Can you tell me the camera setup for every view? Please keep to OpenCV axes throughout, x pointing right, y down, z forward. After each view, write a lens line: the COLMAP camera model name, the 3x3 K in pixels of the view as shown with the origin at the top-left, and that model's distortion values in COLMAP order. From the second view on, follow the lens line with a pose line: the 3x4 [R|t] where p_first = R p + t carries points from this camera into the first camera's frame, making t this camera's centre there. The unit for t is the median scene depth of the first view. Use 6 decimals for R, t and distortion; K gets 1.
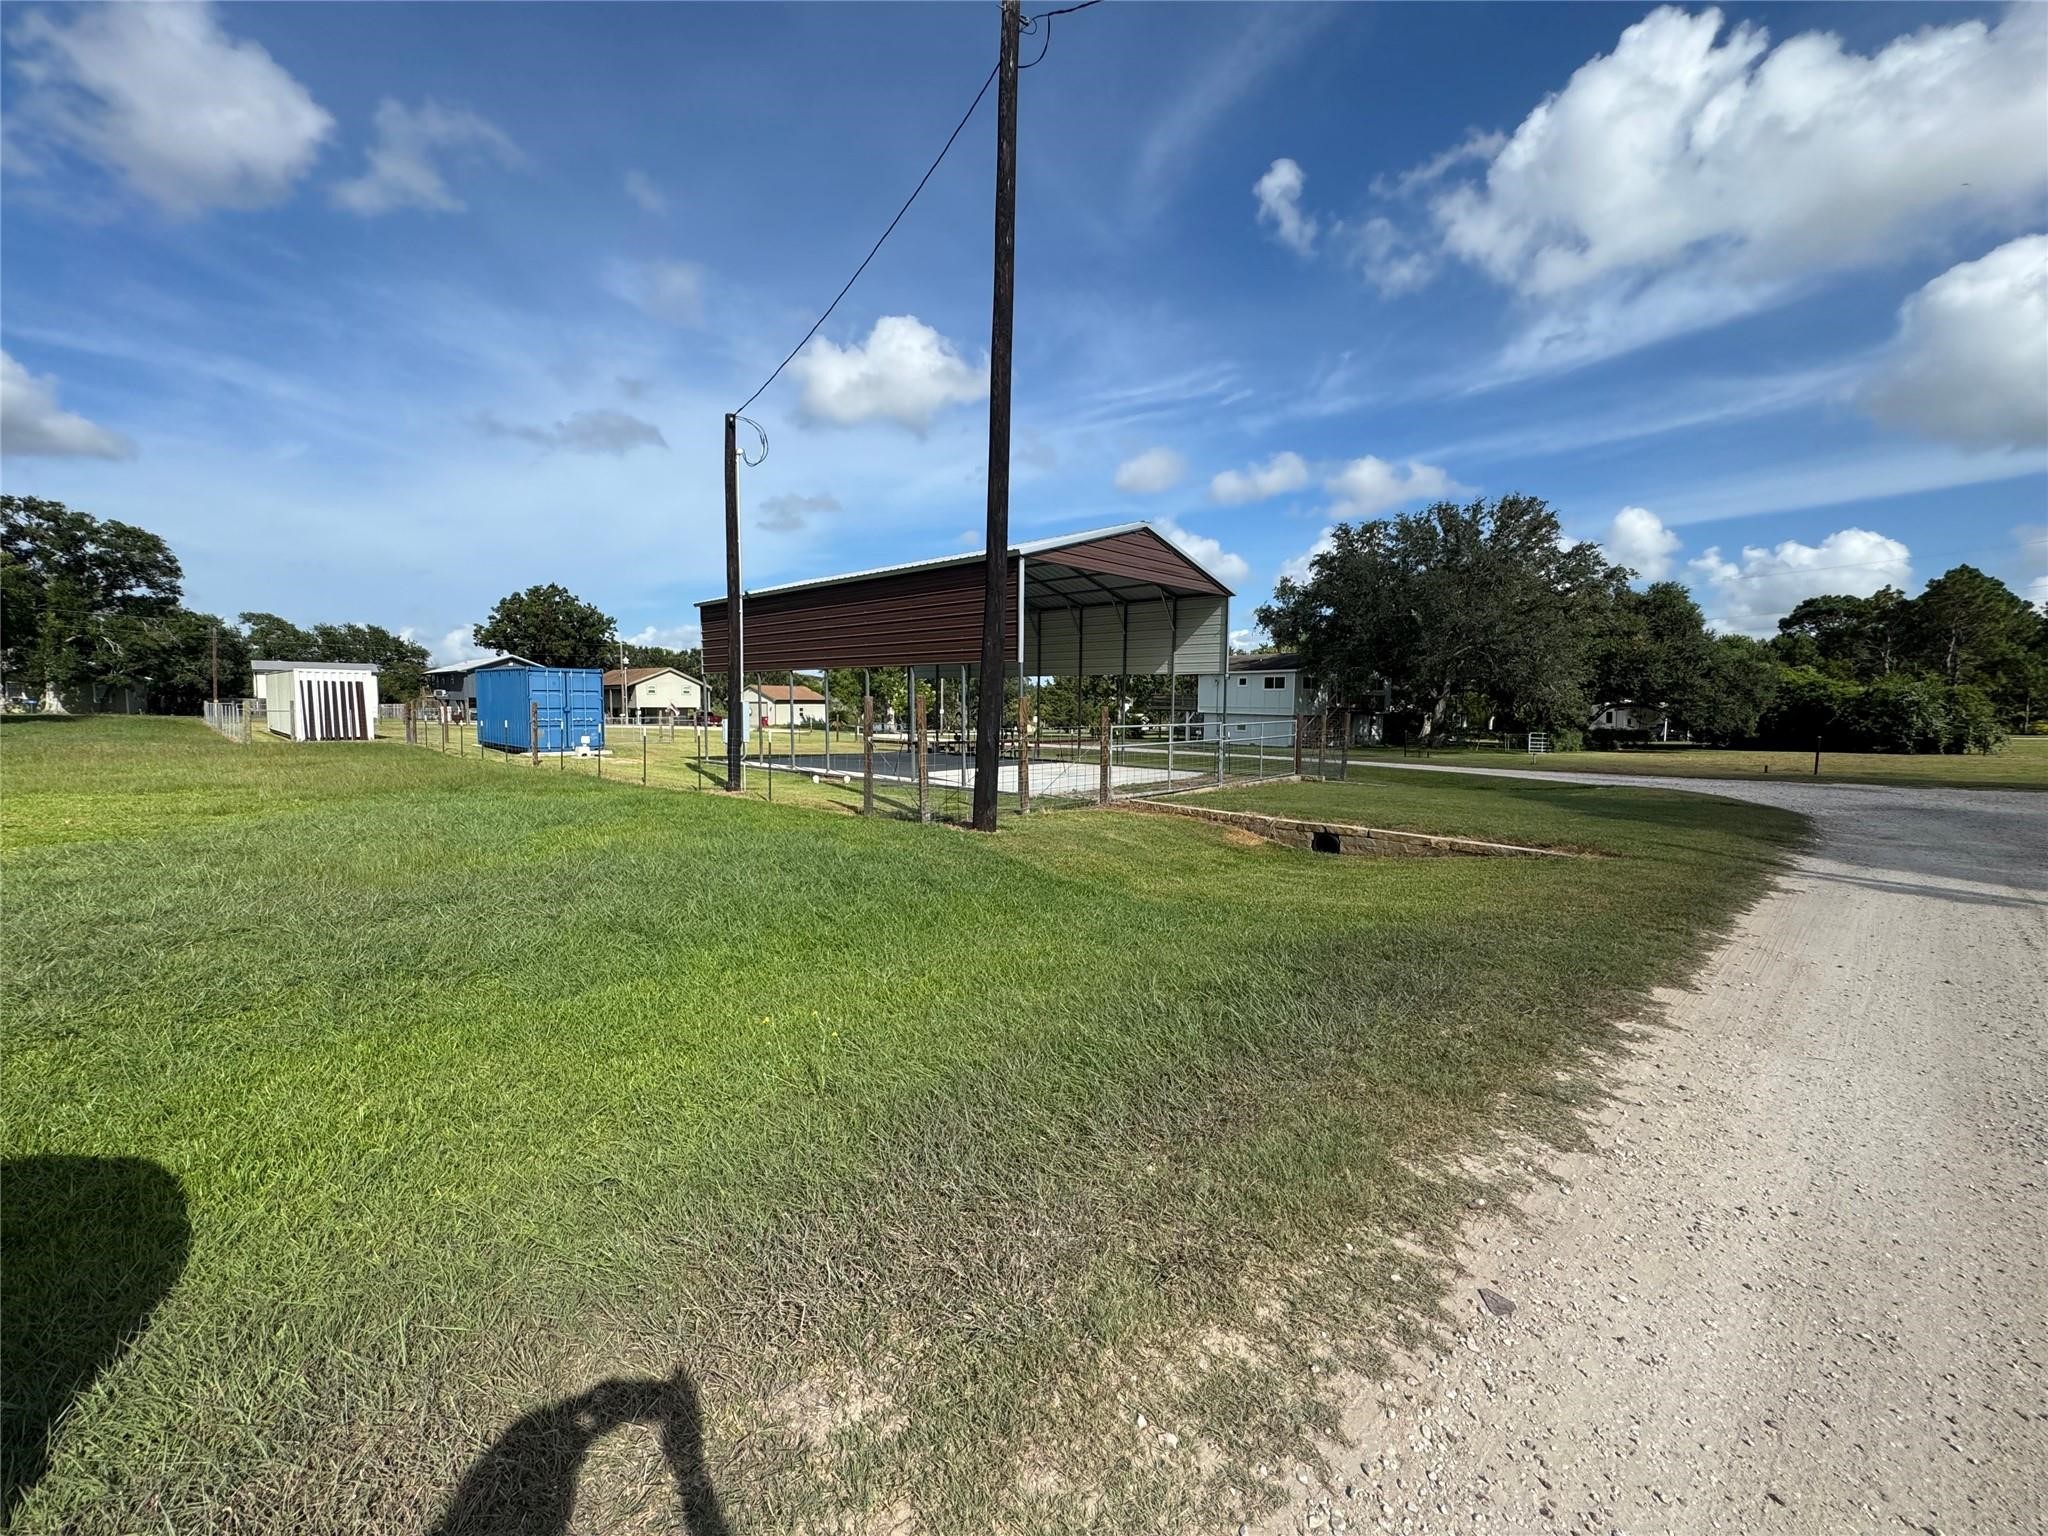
lens RADIAL K [[812.5, 0, 1021.4], [0, 812.5, 757.3], [0, 0, 1]] dist [0.000141, 0.000242]
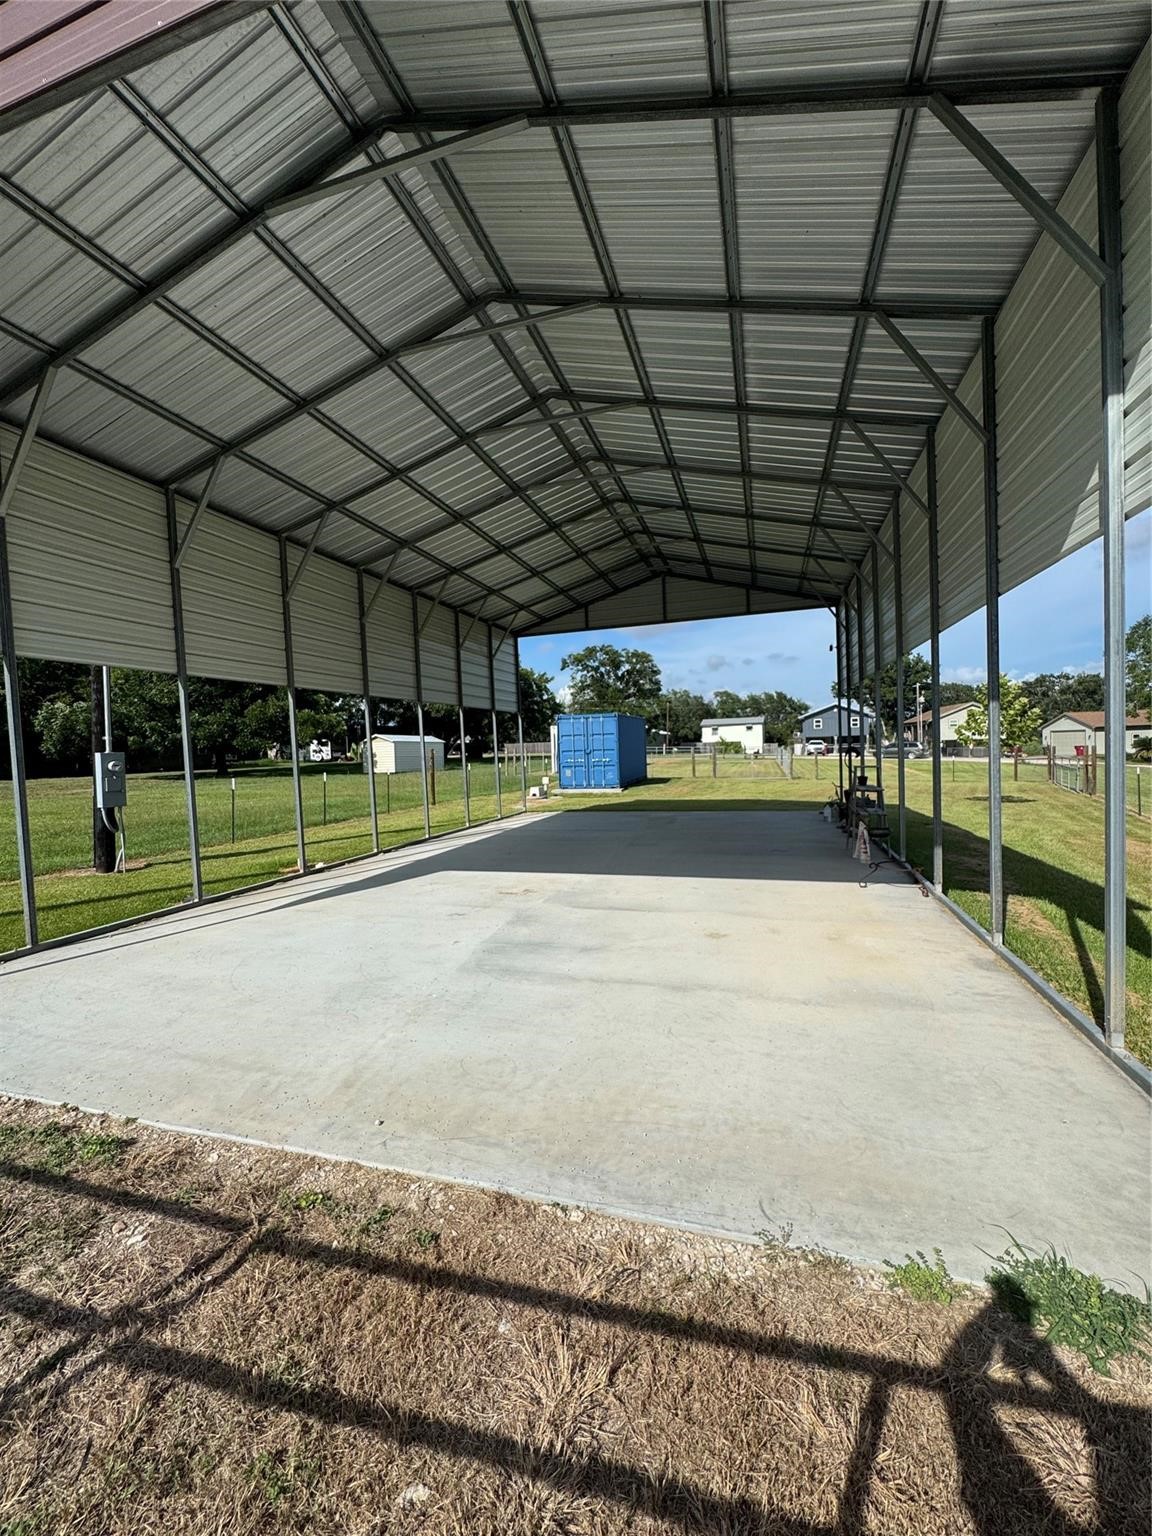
lens RADIAL K [[614.9, 0, 576.0], [0, 614.9, 768.0], [0, 0, 1]] dist [-0.006648, 0.000582]
pose [[0.437436, 0.008486, -0.899210, 0.354127], [-0.023269, 0.999727, -0.001886, -0.061218], [0.898949, 0.021749, 0.437514, 1.104674]]
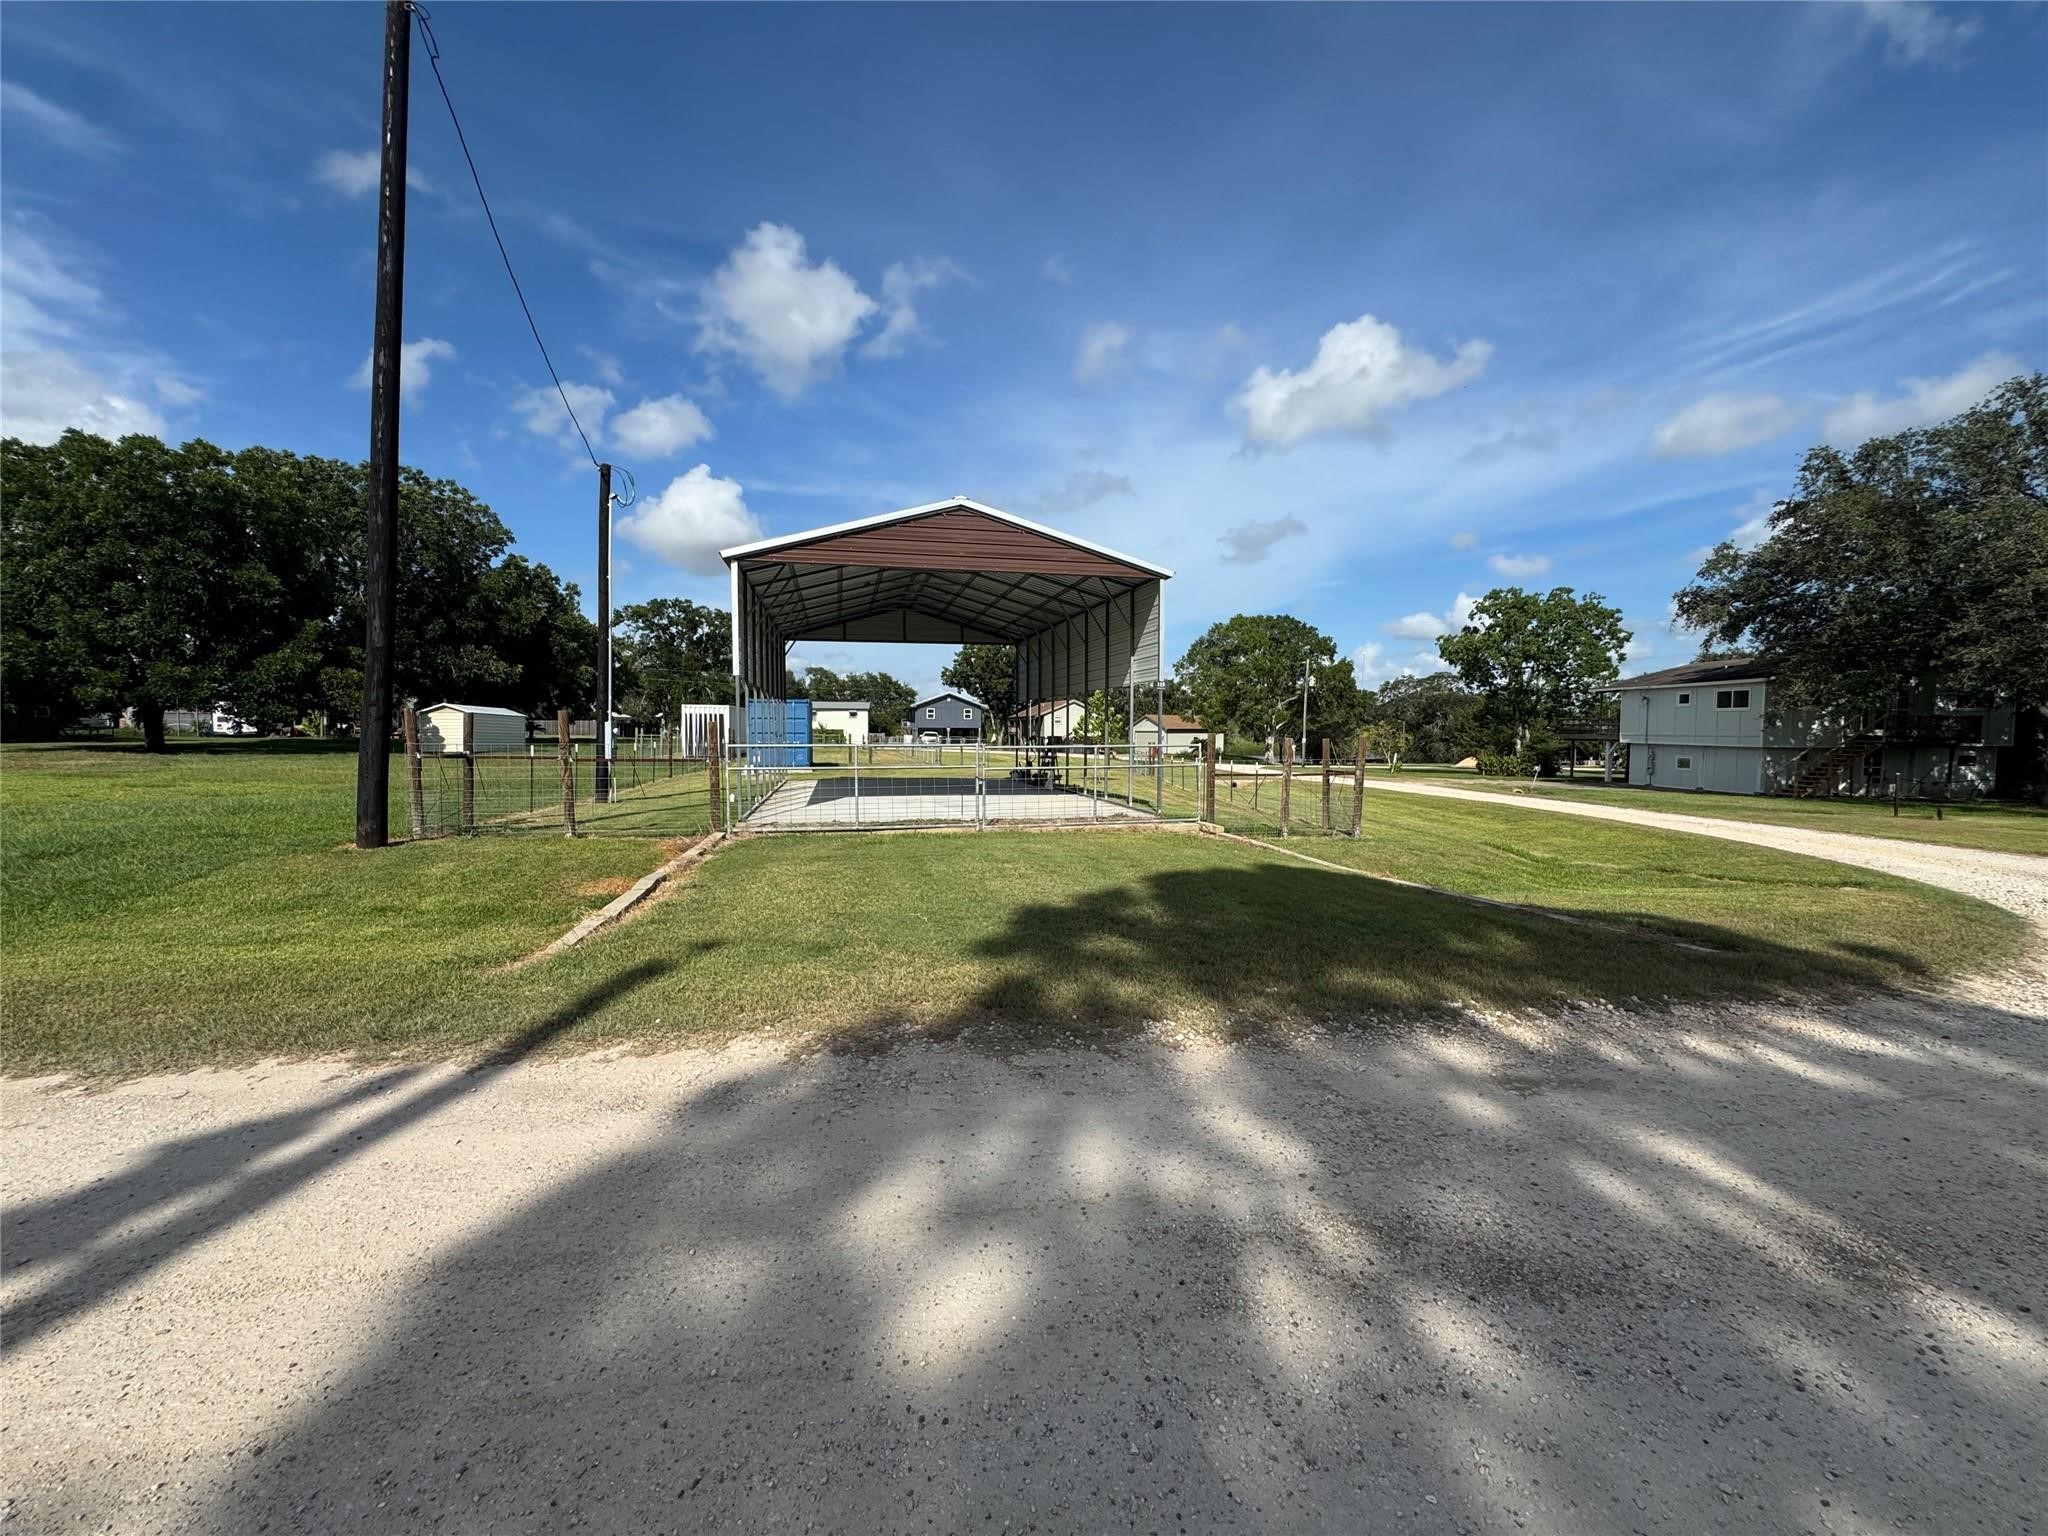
lens RADIAL K [[819.9, 0, 1024.0], [0, 819.9, 768.0], [0, 0, 1]] dist [-0.006648, 0.000582]
pose [[0.827011, 0.022616, -0.561731, 0.736947], [-0.036948, 0.999217, -0.014167, -0.010102], [0.560971, 0.032471, 0.827198, 0.384631]]
